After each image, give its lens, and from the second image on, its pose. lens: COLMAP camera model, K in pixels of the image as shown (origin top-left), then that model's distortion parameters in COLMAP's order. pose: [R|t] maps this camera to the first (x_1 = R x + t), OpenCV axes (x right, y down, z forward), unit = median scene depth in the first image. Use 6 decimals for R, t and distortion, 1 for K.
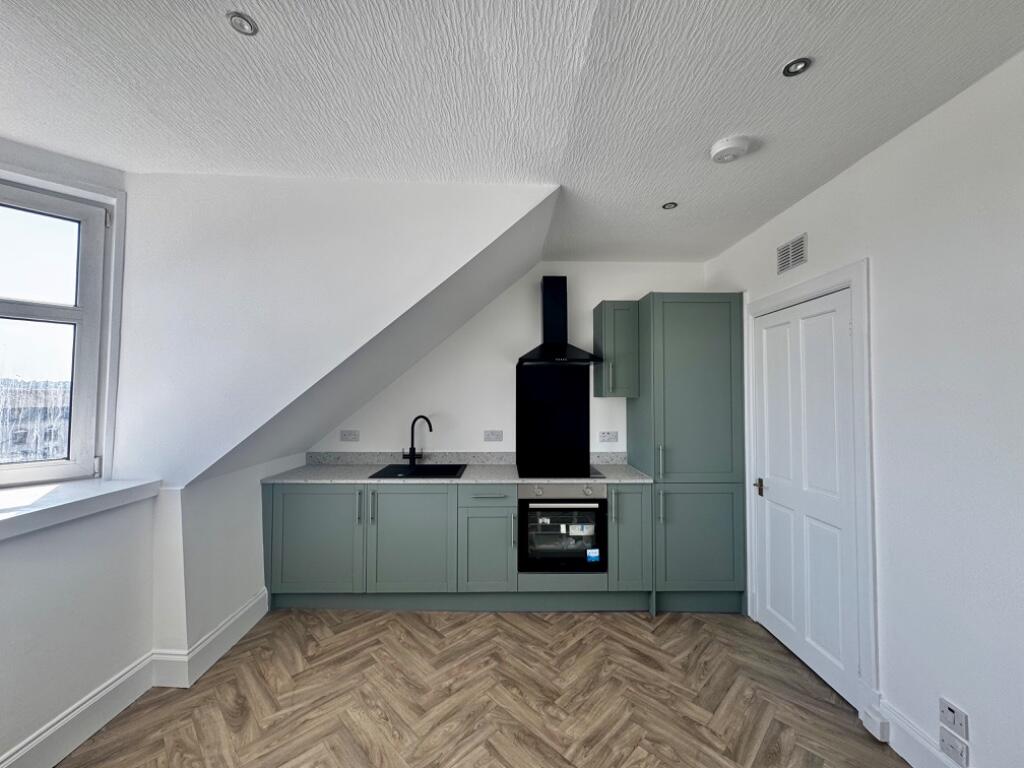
lens RADIAL K [[411.7, 0, 514.7], [0, 411.7, 378.8], [0, 0, 1]] dist [-0.002683, -0.000274]
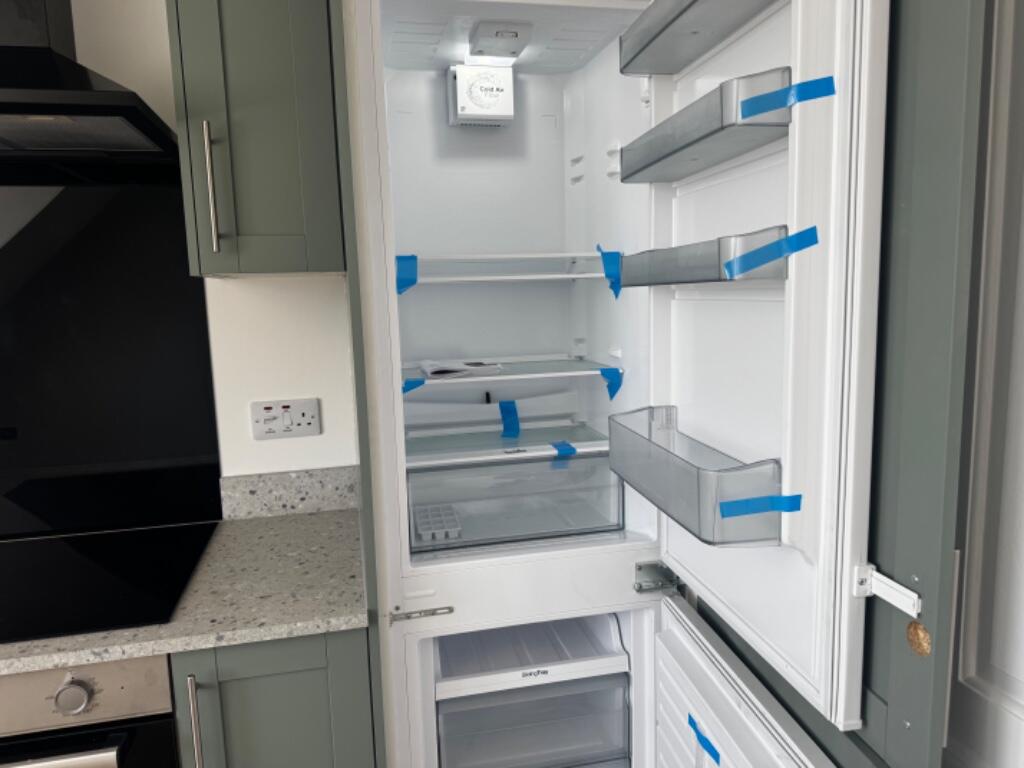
lens RADIAL K [[737.9, 0, 512.0], [0, 737.9, 384.0], [0, 0, 1]] dist [-0.002867, -0.008224]
pose [[0.979754, -0.065986, 0.189020, 0.345247], [0.033059, 0.984485, 0.172327, 0.042781], [-0.197459, -0.162589, 0.966734, 0.587740]]
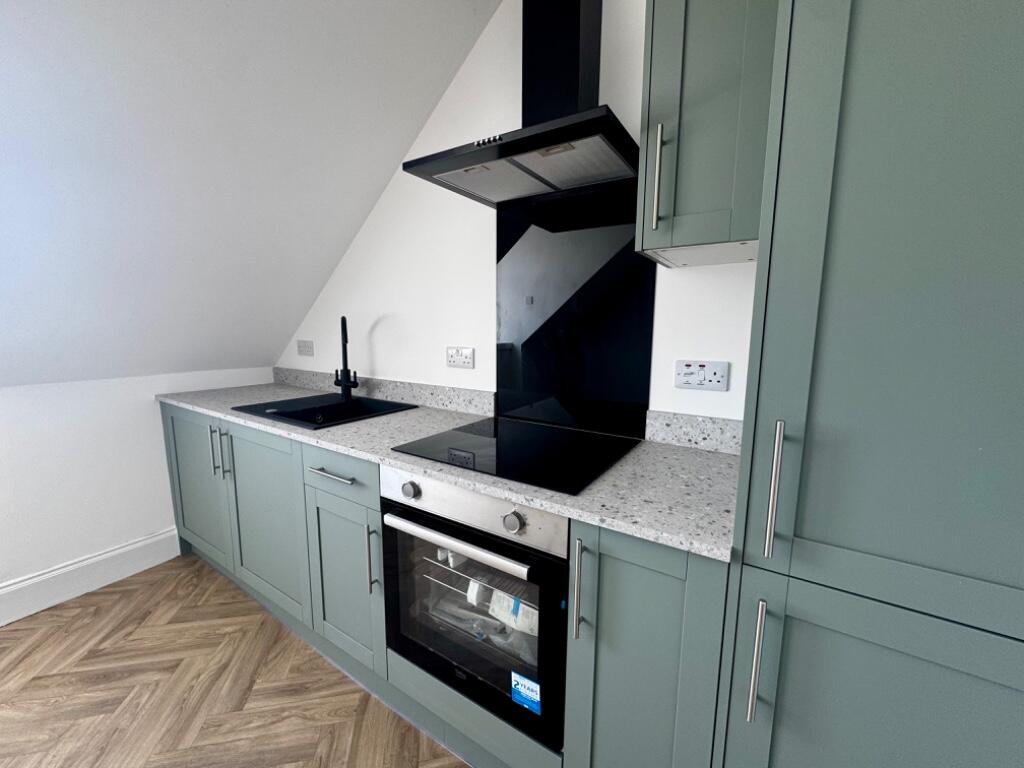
lens RADIAL K [[411.7, 0, 514.7], [0, 411.7, 378.8], [0, 0, 1]] dist [-0.002683, -0.000274]
pose [[0.825272, 0.076505, -0.559529, 0.358871], [0.016792, 0.987019, 0.159724, 0.099393], [0.564485, -0.141212, 0.813275, 0.733259]]
